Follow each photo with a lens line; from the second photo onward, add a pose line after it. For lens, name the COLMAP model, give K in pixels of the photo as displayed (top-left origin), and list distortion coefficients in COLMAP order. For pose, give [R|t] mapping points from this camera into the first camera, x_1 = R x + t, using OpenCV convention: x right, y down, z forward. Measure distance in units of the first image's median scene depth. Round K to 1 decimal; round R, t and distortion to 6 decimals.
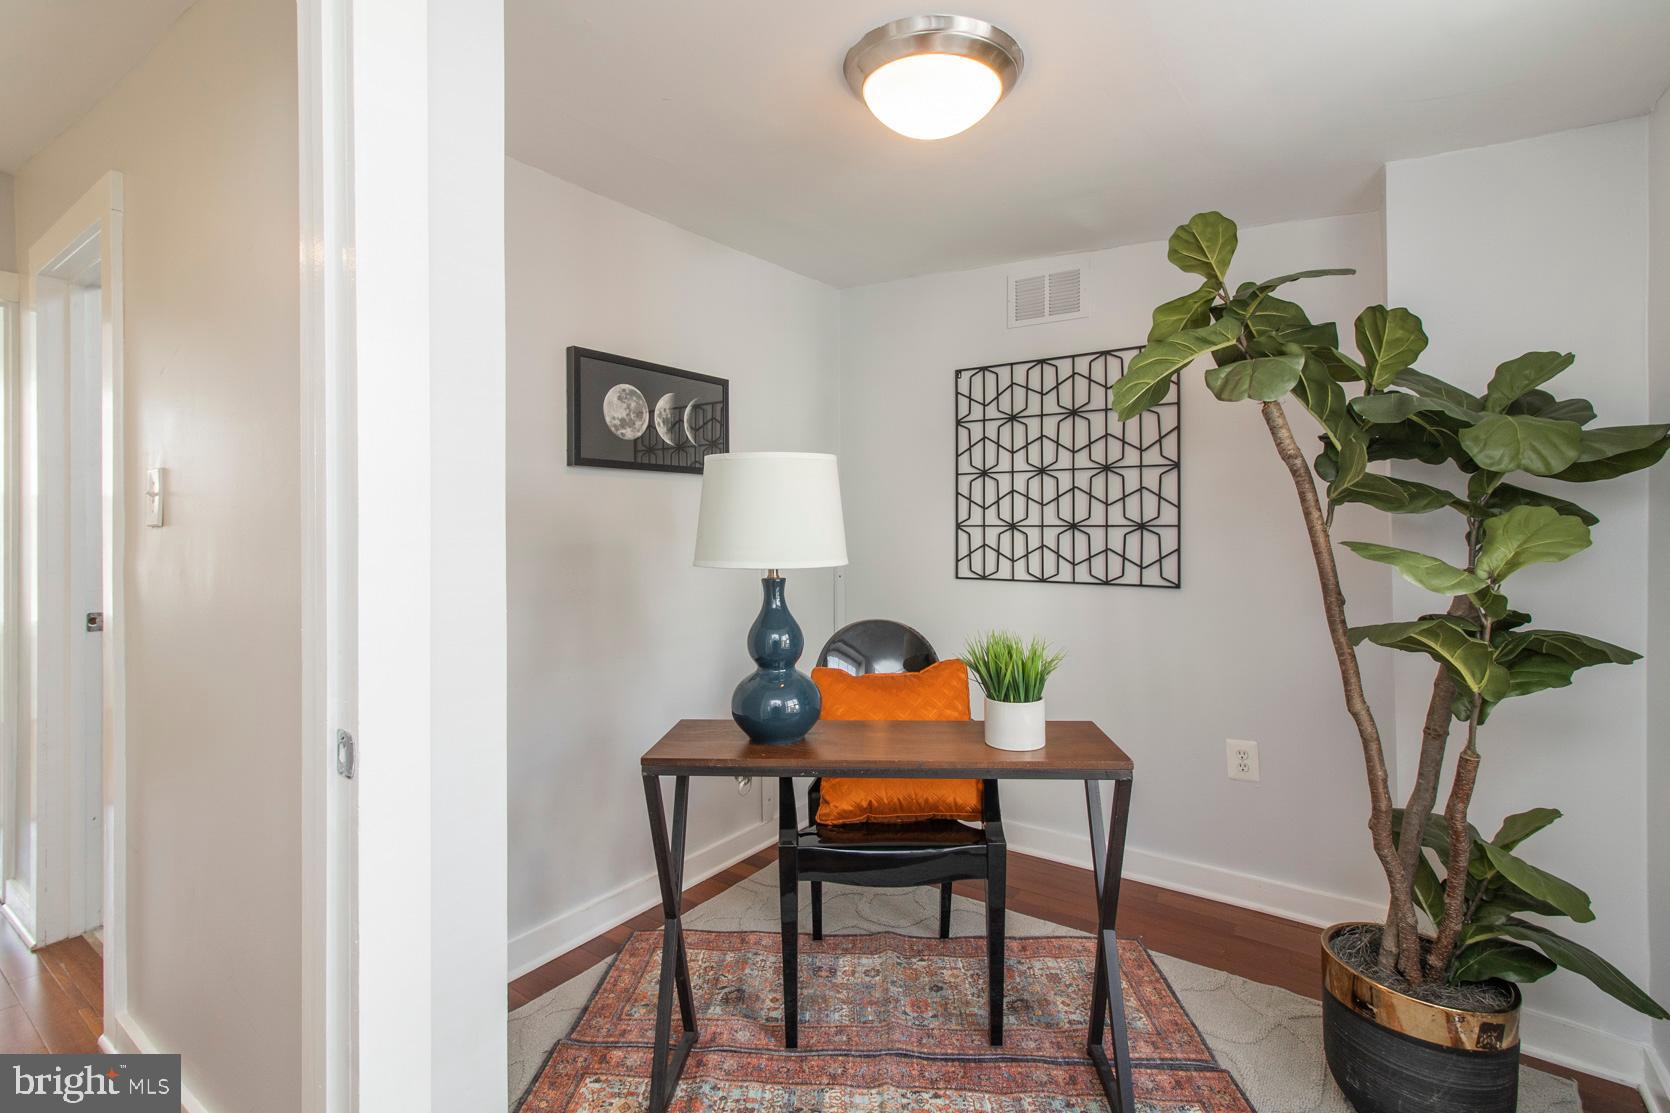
lens RADIAL K [[771.0, 0, 842.2], [0, 771.0, 533.6], [0, 0, 1]] dist [0.001703, 0.000390]
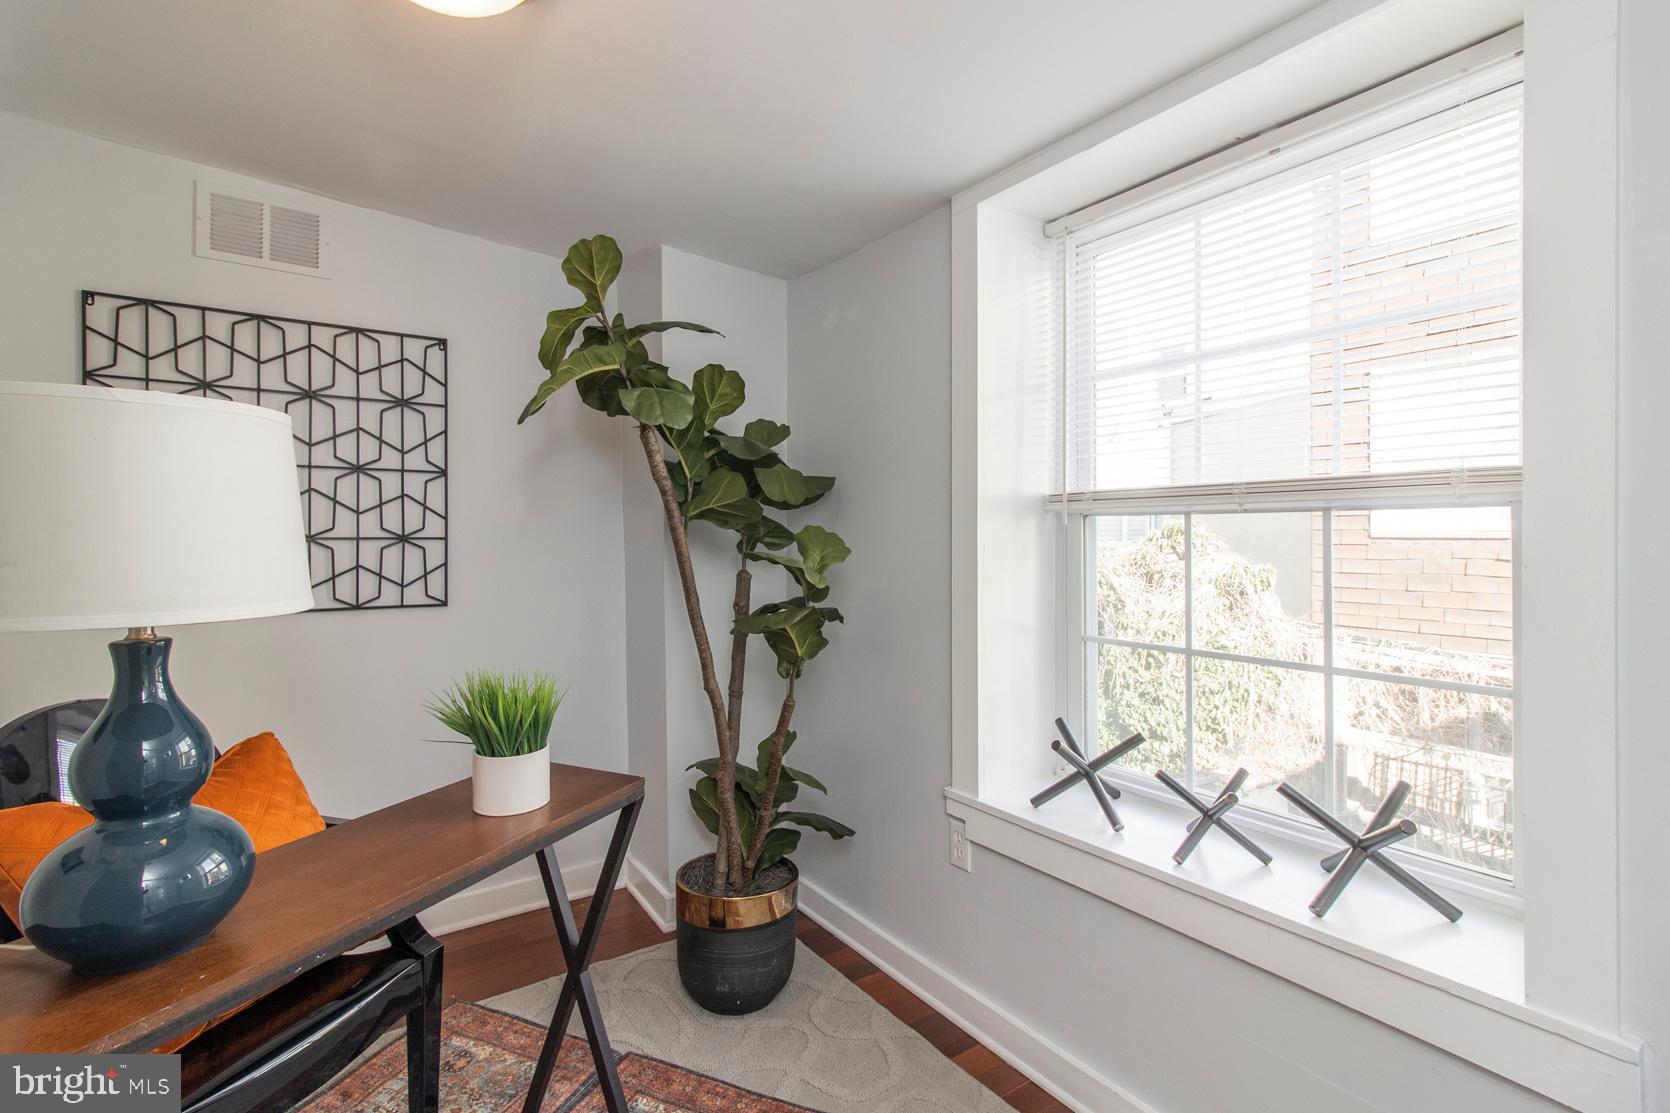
lens RADIAL K [[778.3, 0, 802.1], [0, 778.3, 542.4], [0, 0, 1]] dist [0.026201, 0.000447]
pose [[0.371403, -0.007863, 0.928438, -0.279430], [0.008642, 0.999950, 0.005011, -0.006036], [-0.928431, 0.006163, 0.371453, 0.251640]]
